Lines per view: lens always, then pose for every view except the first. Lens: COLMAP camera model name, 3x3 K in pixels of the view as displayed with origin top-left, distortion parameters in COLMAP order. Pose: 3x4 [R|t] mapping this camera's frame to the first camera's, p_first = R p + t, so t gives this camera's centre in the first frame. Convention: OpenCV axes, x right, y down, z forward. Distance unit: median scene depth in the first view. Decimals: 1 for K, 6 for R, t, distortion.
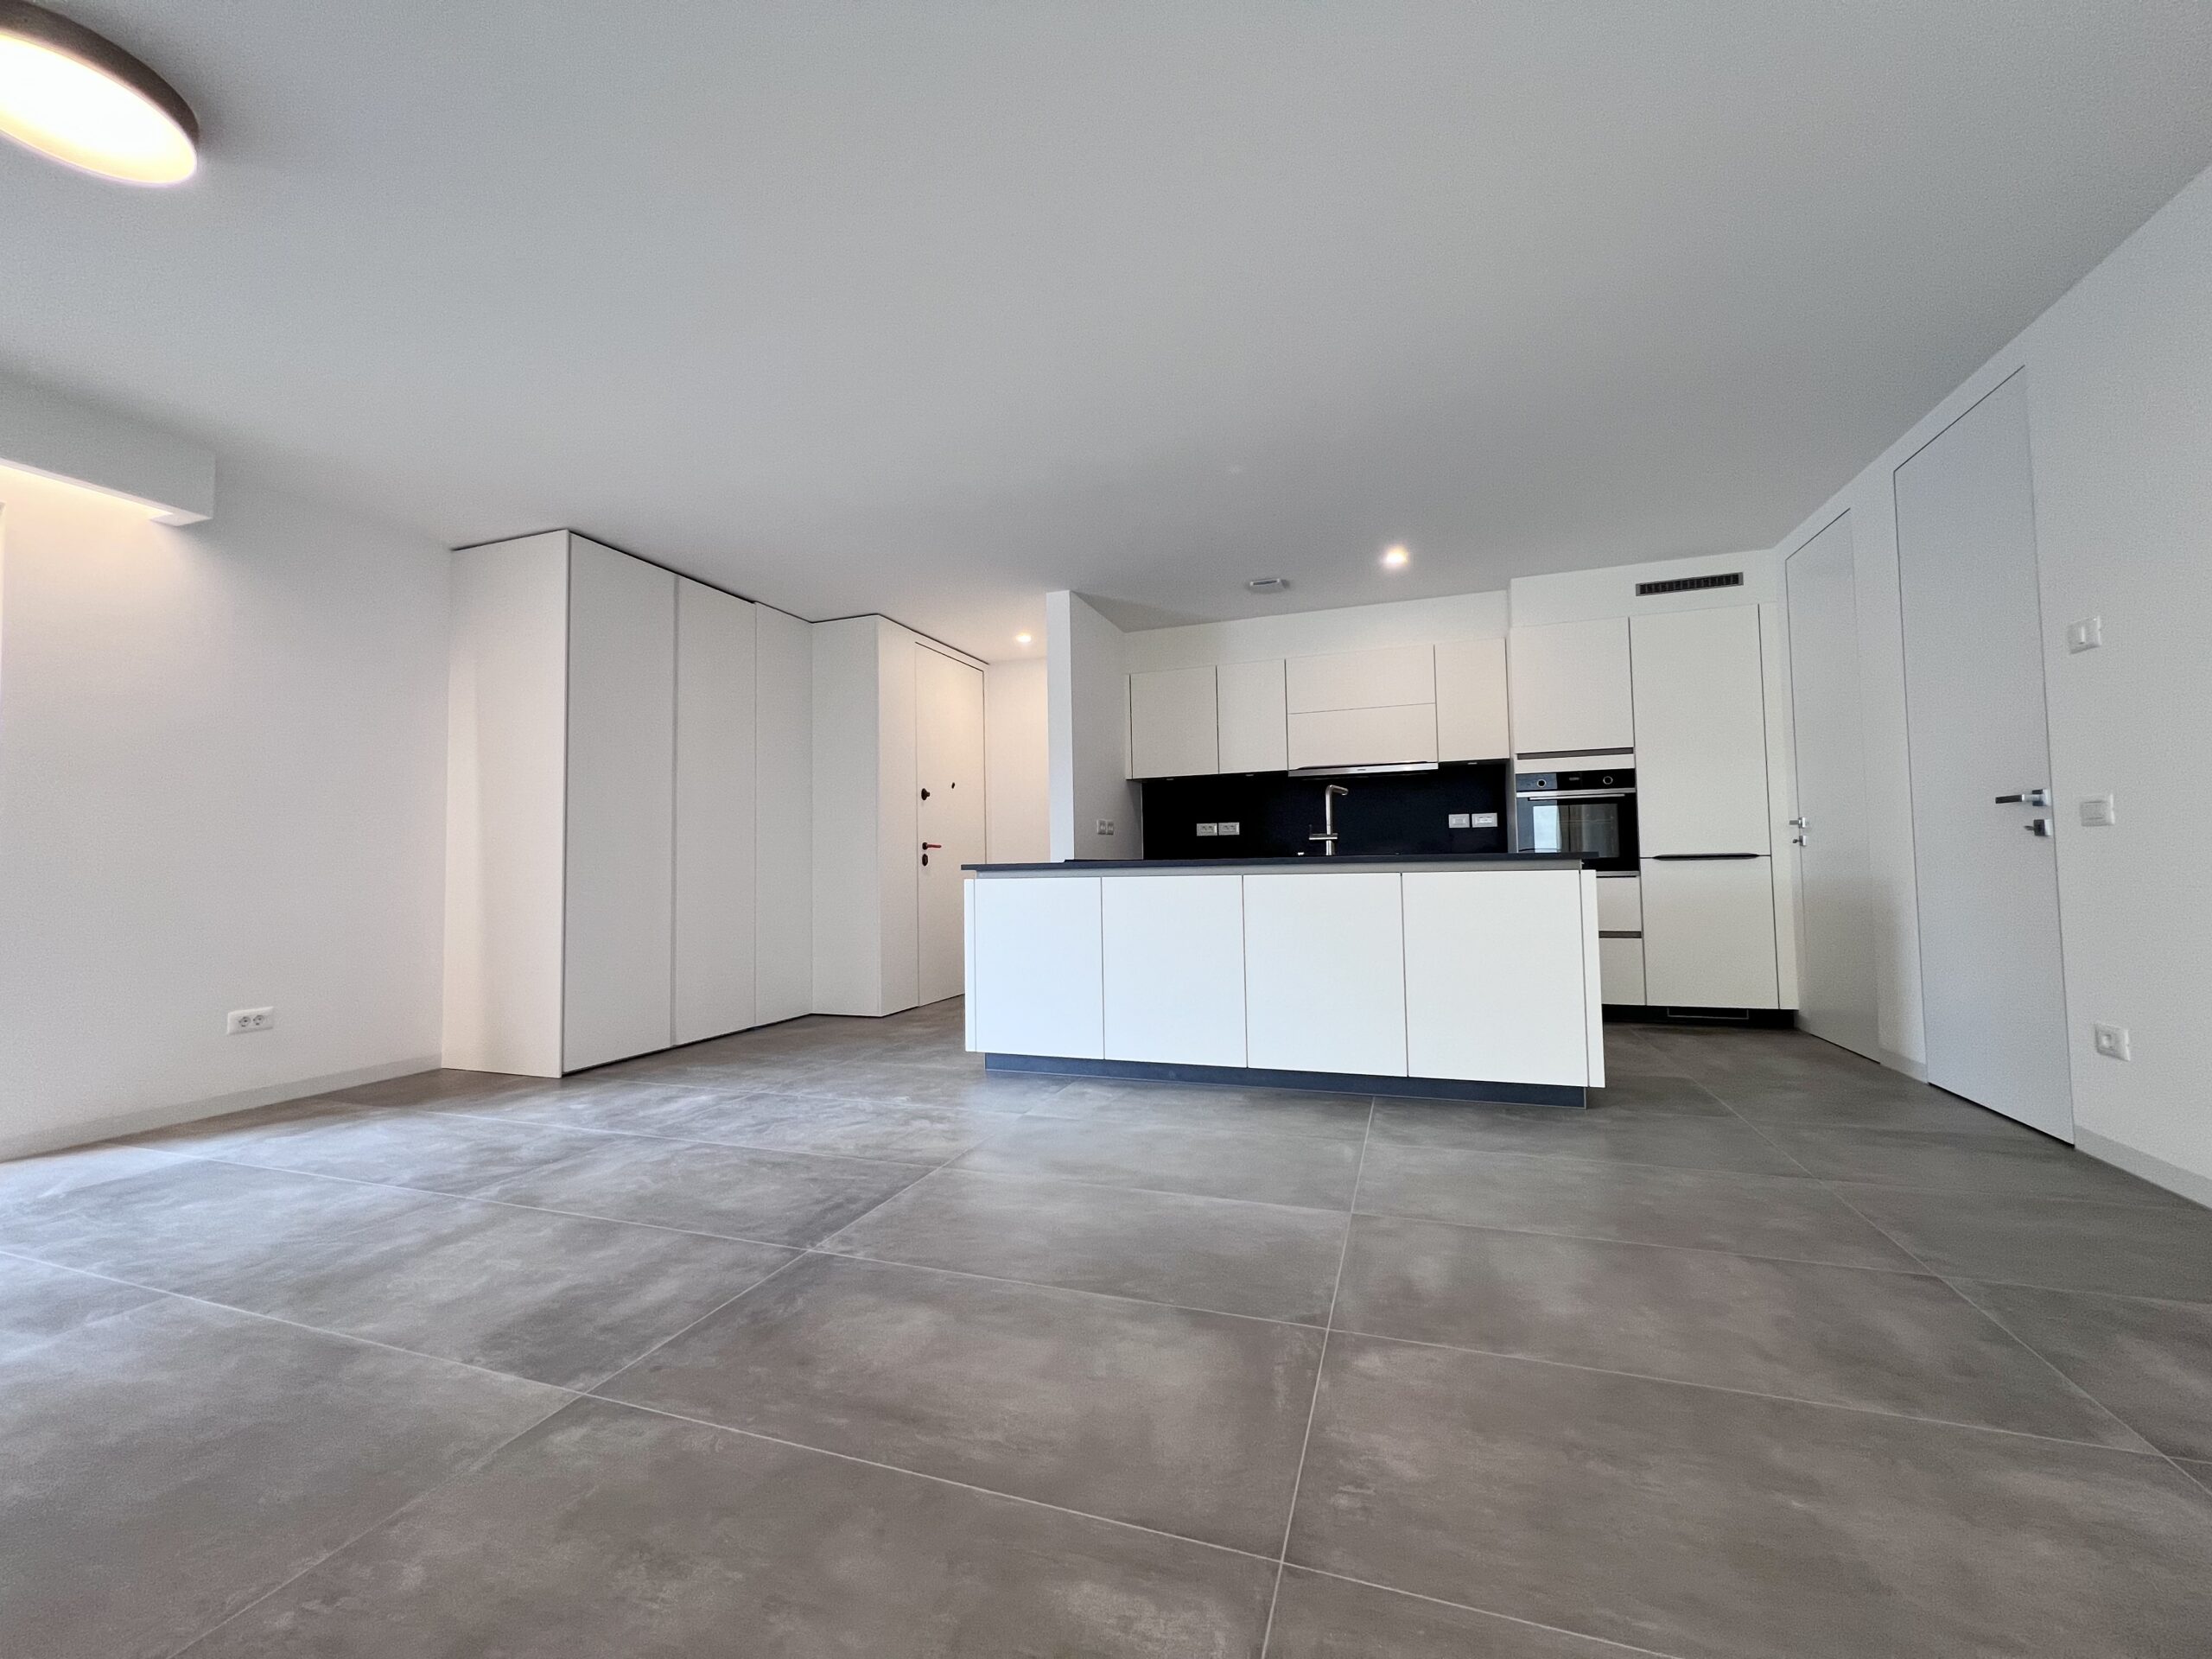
lens RADIAL K [[879.3, 0, 1106.0], [0, 879.3, 829.5], [0, 0, 1]] dist [-0.002143, 0.000192]
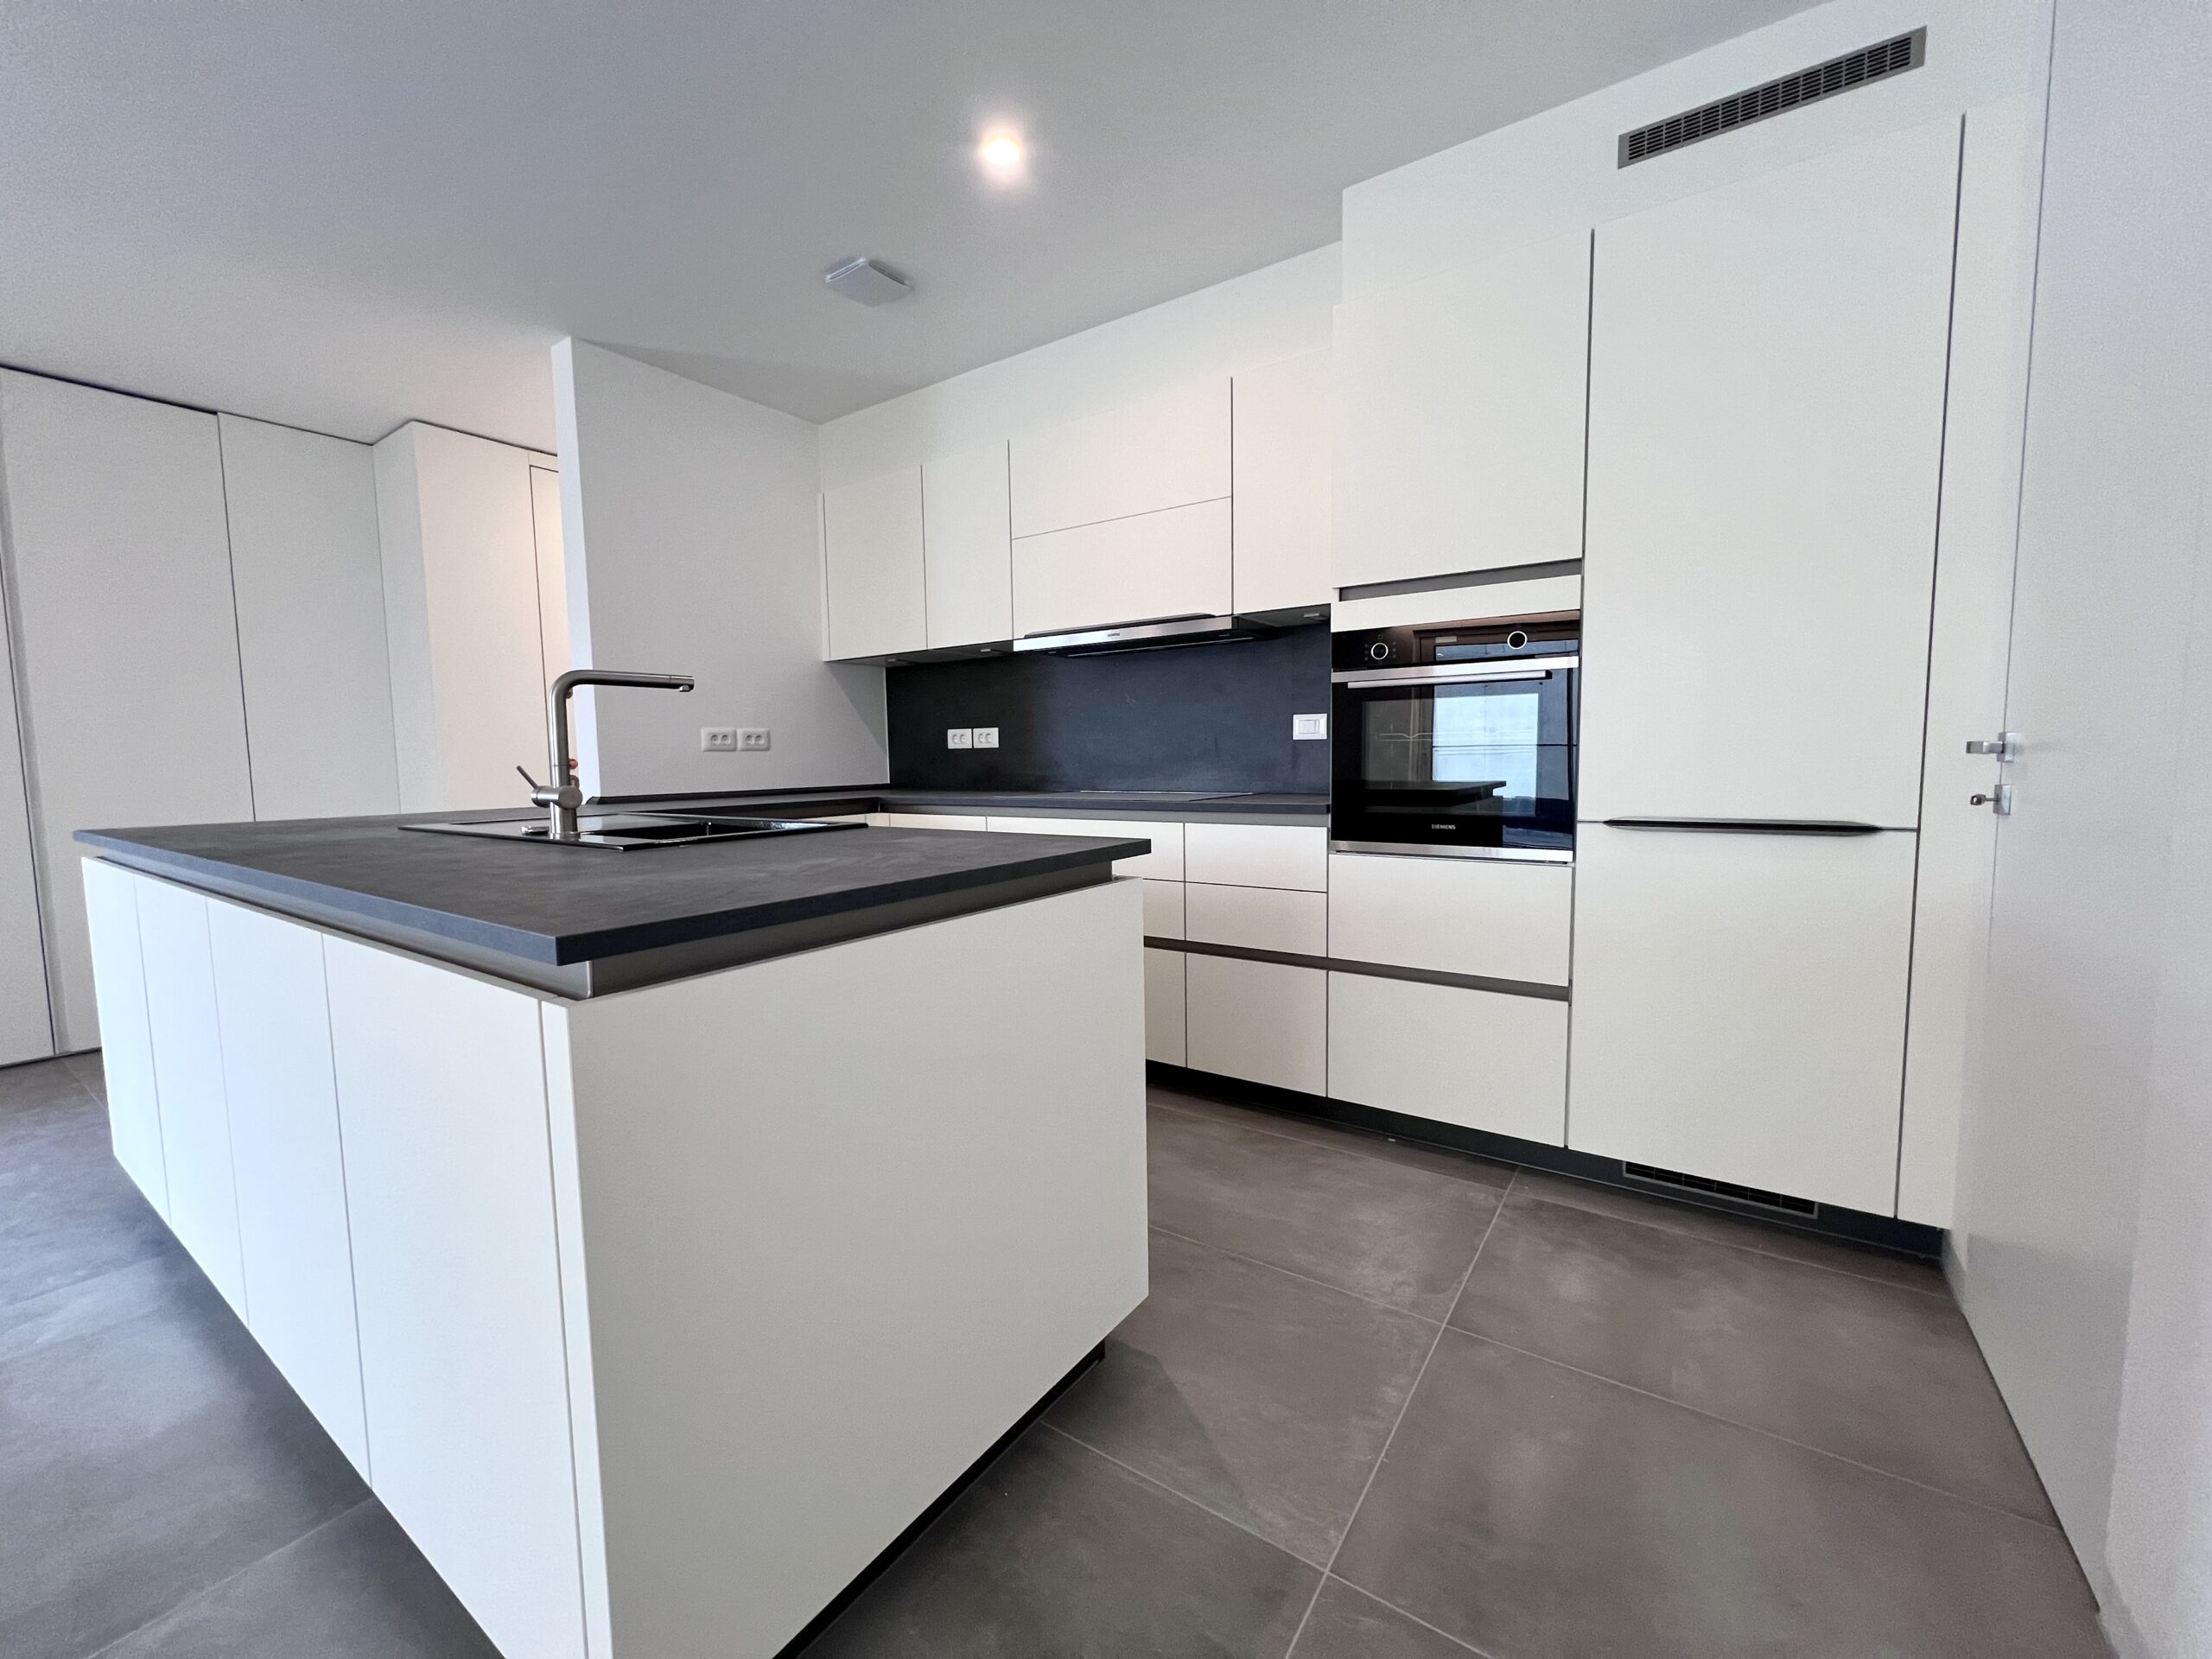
lens RADIAL K [[879.3, 0, 1106.0], [0, 879.3, 829.5], [0, 0, 1]] dist [-0.002143, 0.000192]
pose [[0.965942, 0.026007, -0.257449, 0.491138], [0.008193, 0.991364, 0.130883, -0.022209], [0.258630, -0.128534, 0.957387, 0.521493]]
